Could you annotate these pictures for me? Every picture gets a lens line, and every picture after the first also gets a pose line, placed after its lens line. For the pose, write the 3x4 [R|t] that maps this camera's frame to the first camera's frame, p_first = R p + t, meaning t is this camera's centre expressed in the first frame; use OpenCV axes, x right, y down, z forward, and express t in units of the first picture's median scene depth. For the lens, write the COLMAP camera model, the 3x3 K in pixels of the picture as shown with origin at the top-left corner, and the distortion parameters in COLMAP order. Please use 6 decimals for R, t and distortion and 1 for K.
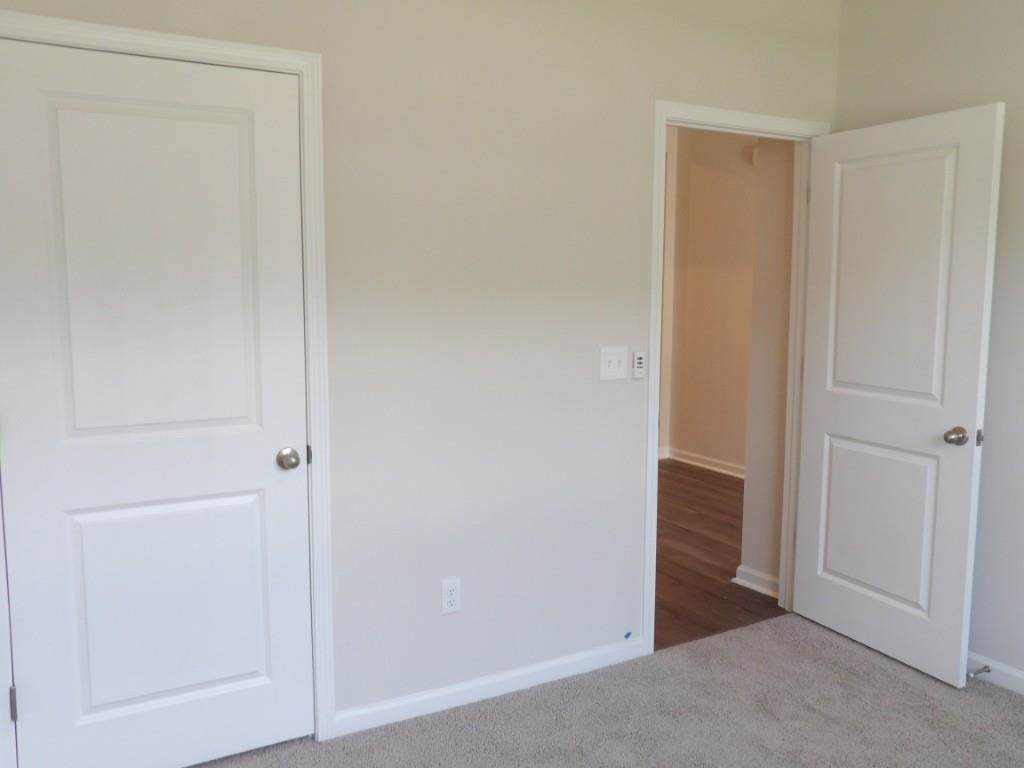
lens RADIAL K [[883.6, 0, 512.0], [0, 883.6, 384.0], [0, 0, 1]] dist [-0.084468, 0.144660]
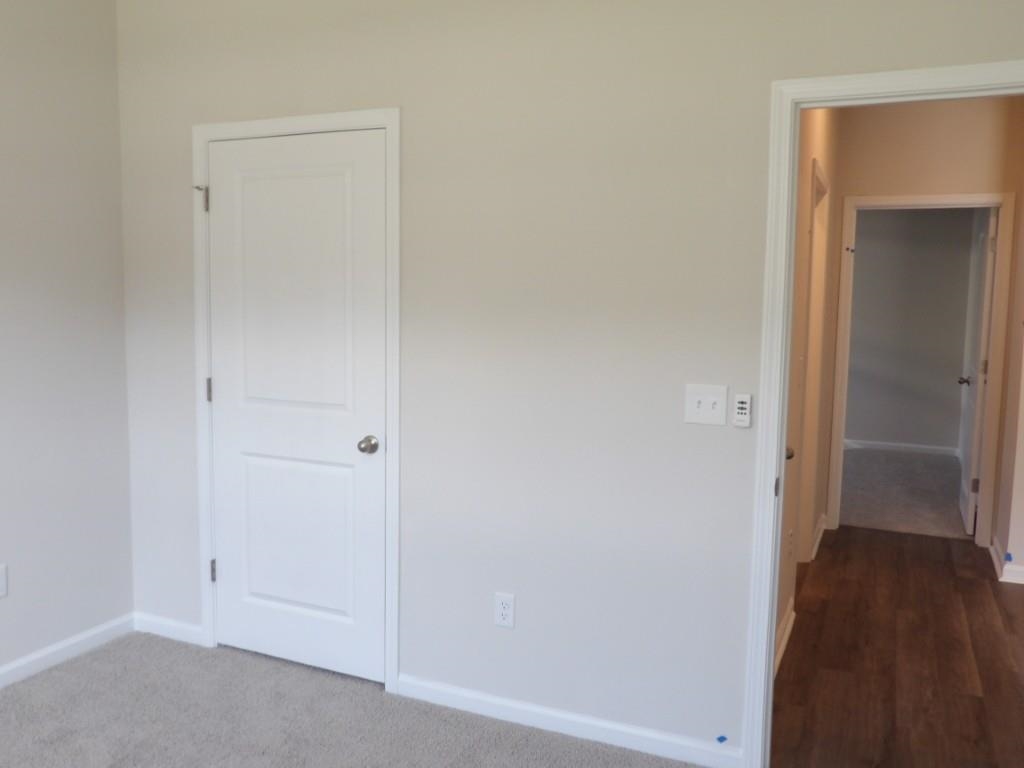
lens RADIAL K [[883.6, 0, 512.0], [0, 883.6, 384.0], [0, 0, 1]] dist [-0.084468, 0.144660]
pose [[0.586020, 0.092270, -0.805026, 0.730150], [-0.114799, 0.992928, 0.030238, -0.050401], [0.802123, 0.074696, 0.592469, 0.381851]]
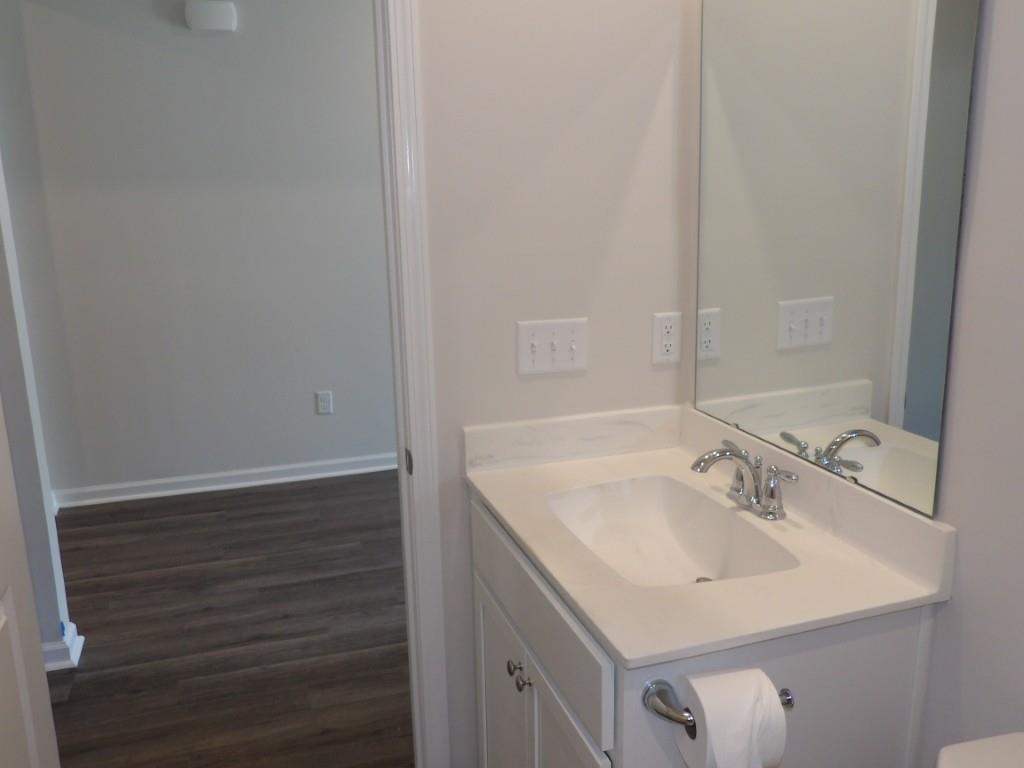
lens RADIAL K [[883.6, 0, 512.0], [0, 883.6, 384.0], [0, 0, 1]] dist [-0.084468, 0.144660]
pose [[0.211530, -0.227943, 0.950419, -0.717929], [0.146525, 0.968830, 0.199747, -0.169871], [-0.966326, 0.097007, 0.238336, 1.322468]]
